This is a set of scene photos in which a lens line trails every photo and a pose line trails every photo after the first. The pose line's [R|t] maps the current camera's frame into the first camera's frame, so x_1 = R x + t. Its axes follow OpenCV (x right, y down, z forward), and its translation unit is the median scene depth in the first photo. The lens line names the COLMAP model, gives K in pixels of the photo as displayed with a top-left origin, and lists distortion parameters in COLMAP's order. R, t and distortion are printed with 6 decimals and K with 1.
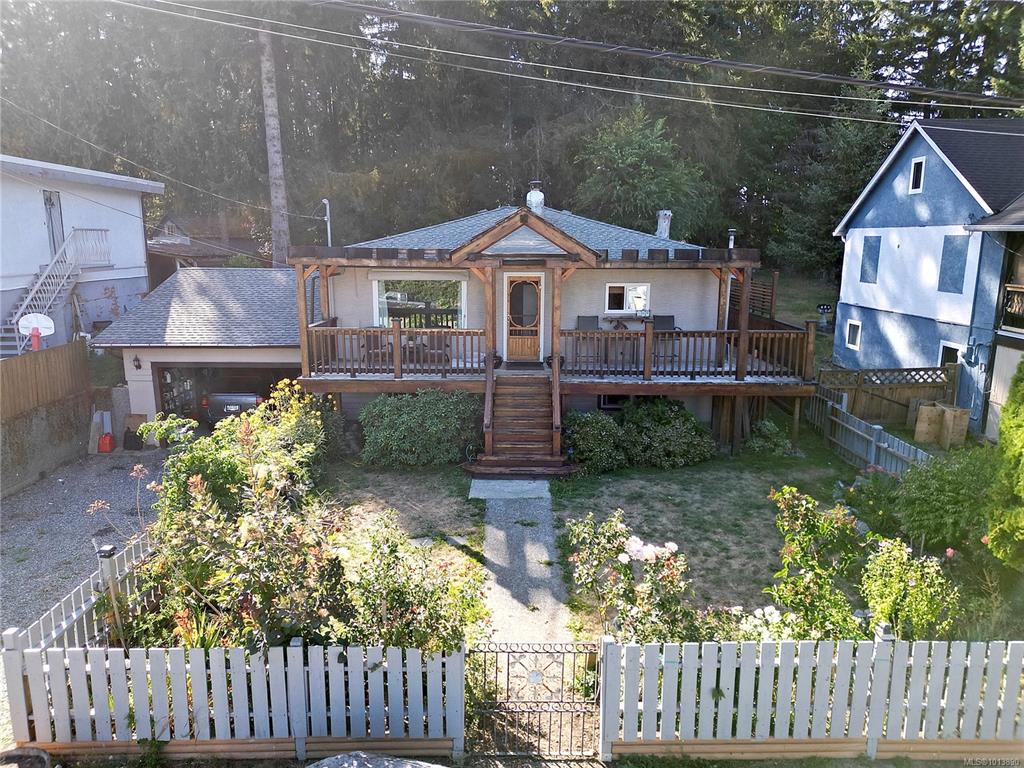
lens RADIAL K [[721.6, 0, 515.0], [0, 721.6, 383.9], [0, 0, 1]] dist [0.074873, -0.035220]
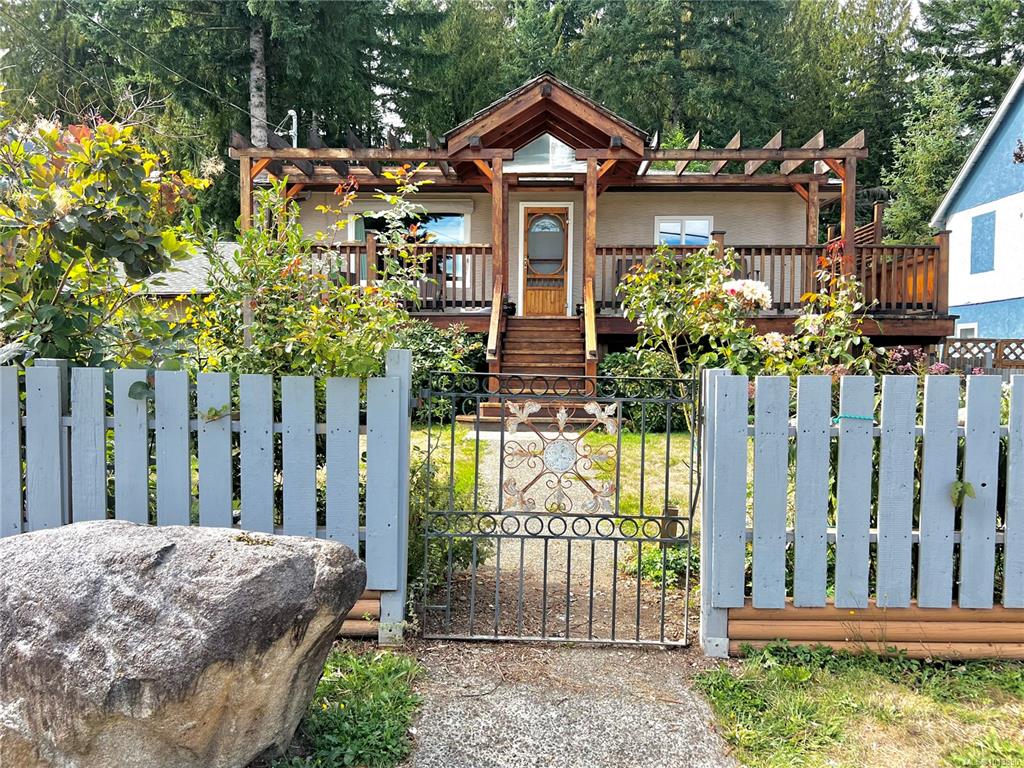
lens RADIAL K [[793.6, 0, 517.7], [0, 793.6, 405.3], [0, 0, 1]] dist [0.067373, -0.089711]
pose [[0.999647, 0.004540, -0.026182, 0.005521], [-0.008339, 0.989121, -0.146871, 0.181848], [0.025231, 0.147037, 0.988809, 0.202207]]
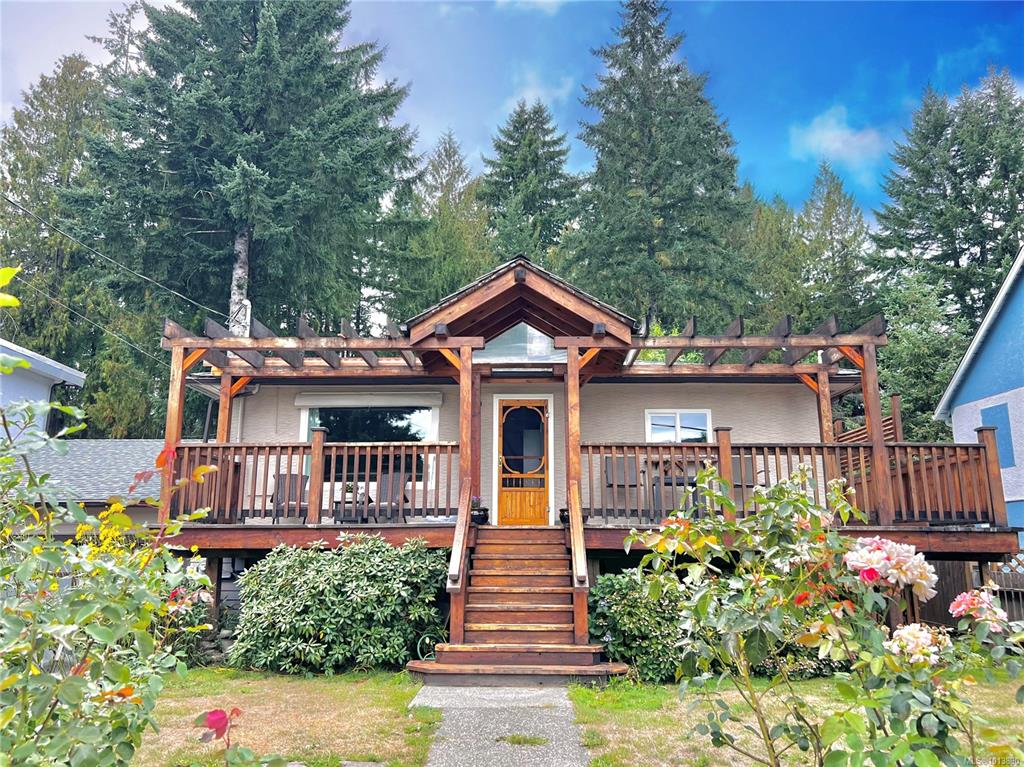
lens RADIAL K [[781.7, 0, 512.0], [0, 781.7, 383.5], [0, 0, 1]] dist [0.070234, -0.073559]
pose [[0.999883, -0.006716, -0.013713, 0.012362], [0.000707, 0.917492, -0.397753, 0.131048], [0.015252, 0.397697, 0.917390, 0.319924]]
